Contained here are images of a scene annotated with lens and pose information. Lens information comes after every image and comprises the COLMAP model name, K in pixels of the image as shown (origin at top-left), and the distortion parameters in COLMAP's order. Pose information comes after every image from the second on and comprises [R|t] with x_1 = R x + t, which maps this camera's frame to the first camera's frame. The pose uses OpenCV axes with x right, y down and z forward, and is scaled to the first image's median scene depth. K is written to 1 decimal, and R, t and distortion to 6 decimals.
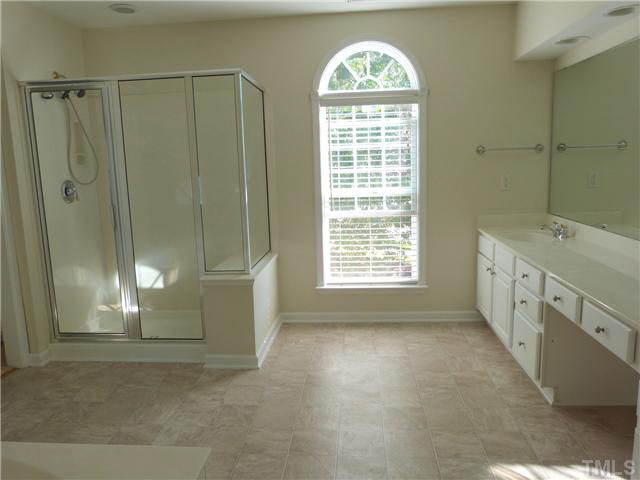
lens RADIAL K [[477.8, 0, 319.0], [0, 477.8, 241.1], [0, 0, 1]] dist [-0.026763, 0.003519]
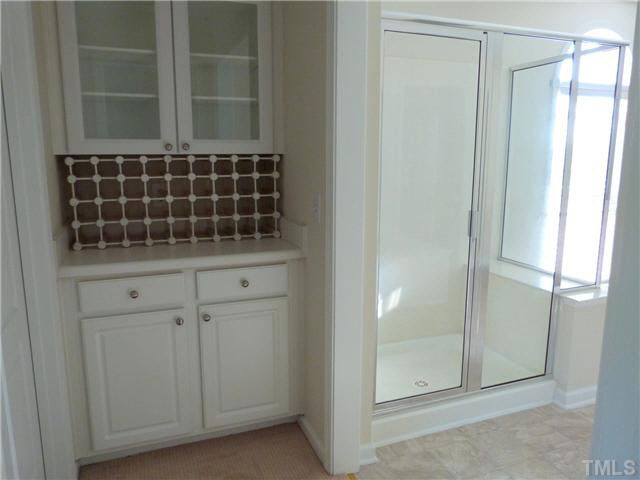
lens RADIAL K [[477.8, 0, 320.3], [0, 477.8, 238.6], [0, 0, 1]] dist [-0.026763, 0.003519]
pose [[0.896591, -0.042440, 0.440822, -0.920417], [0.047051, 0.998892, 0.000470, -0.036738], [-0.440354, 0.020319, 0.897594, 0.456756]]
